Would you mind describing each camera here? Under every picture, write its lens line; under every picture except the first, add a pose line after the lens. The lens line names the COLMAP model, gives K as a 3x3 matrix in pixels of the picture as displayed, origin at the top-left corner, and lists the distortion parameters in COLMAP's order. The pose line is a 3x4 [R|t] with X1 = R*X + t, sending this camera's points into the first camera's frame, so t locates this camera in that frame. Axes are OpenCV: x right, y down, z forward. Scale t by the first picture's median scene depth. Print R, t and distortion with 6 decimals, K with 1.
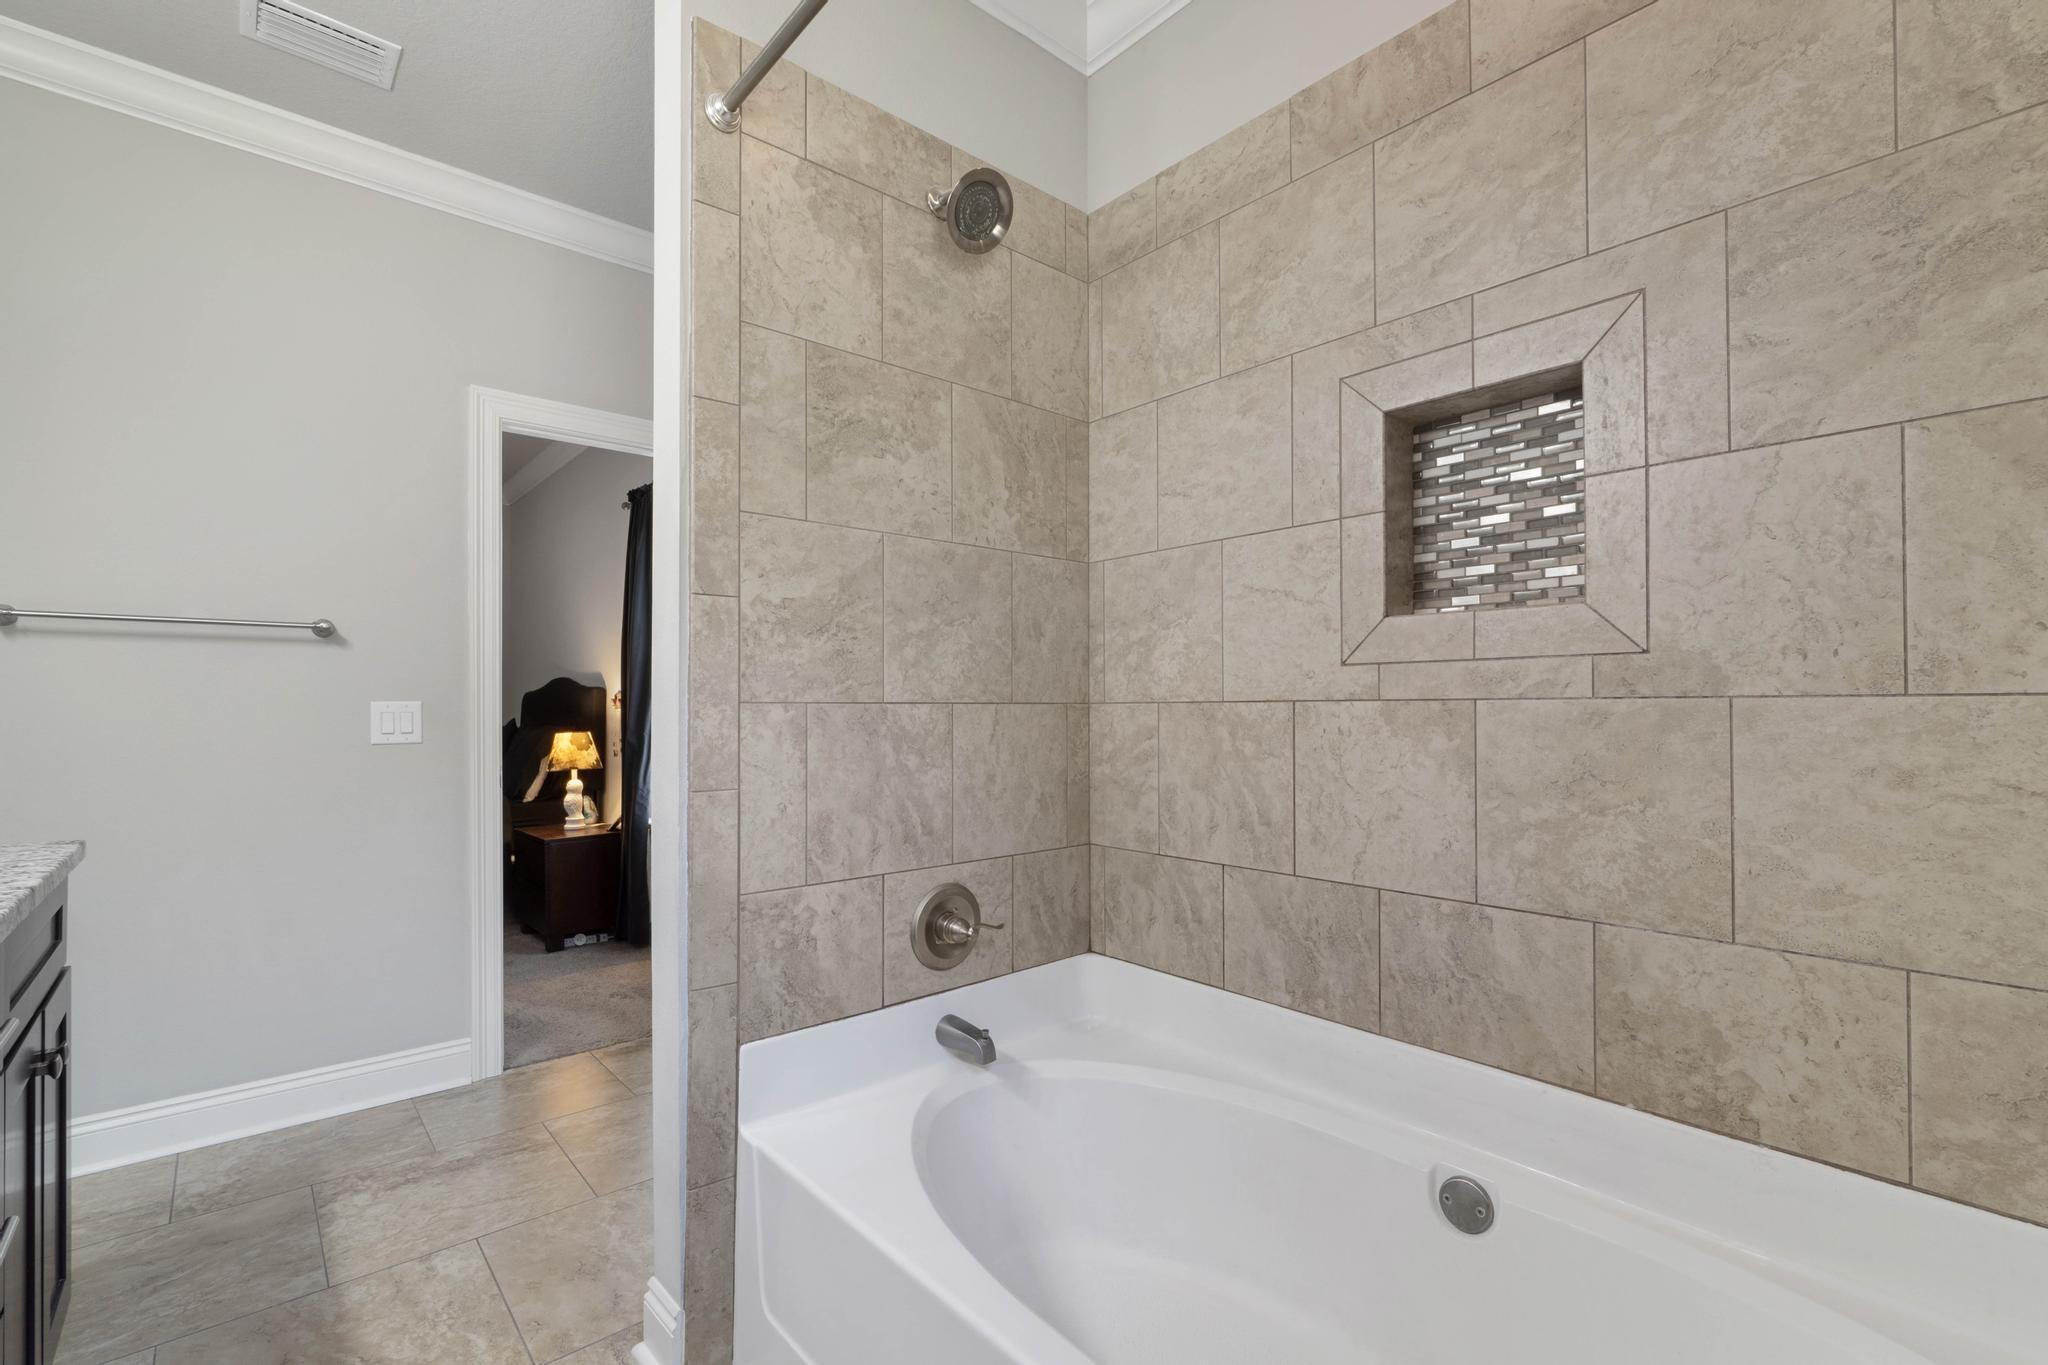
lens RADIAL K [[899.0, 0, 1020.2], [0, 899.0, 695.3], [0, 0, 1]] dist [-0.004347, -0.000390]
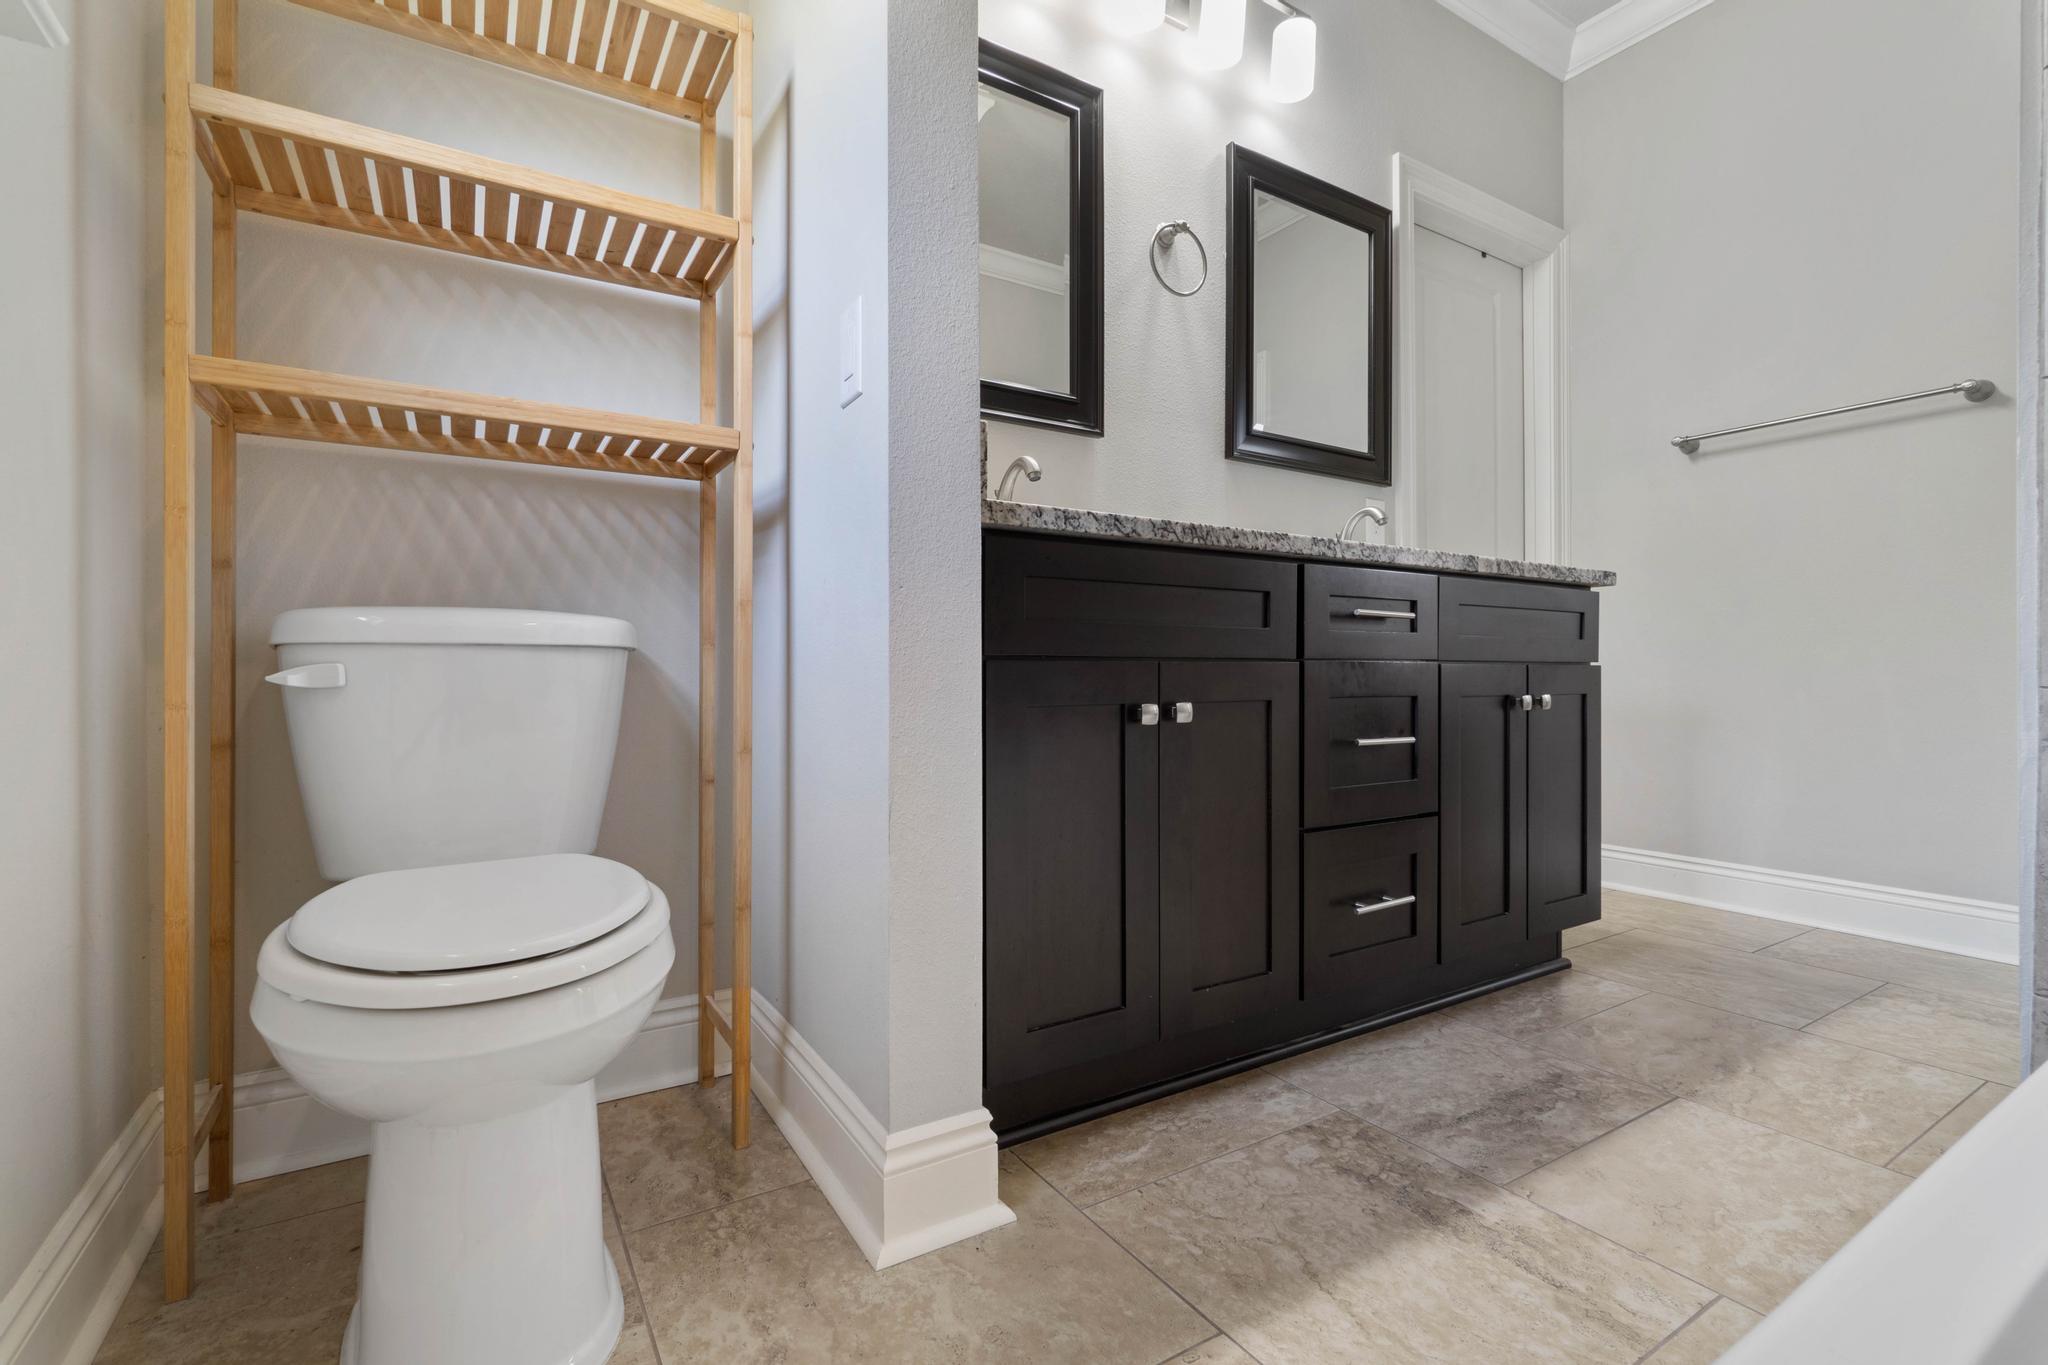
lens RADIAL K [[899.0, 0, 1020.2], [0, 899.0, 695.3], [0, 0, 1]] dist [-0.004347, -0.000390]
pose [[-0.166690, 0.023415, -0.985731, 0.315331], [0.010560, 0.999703, 0.021961, 0.262123], [0.985953, -0.006749, -0.166888, 0.323084]]
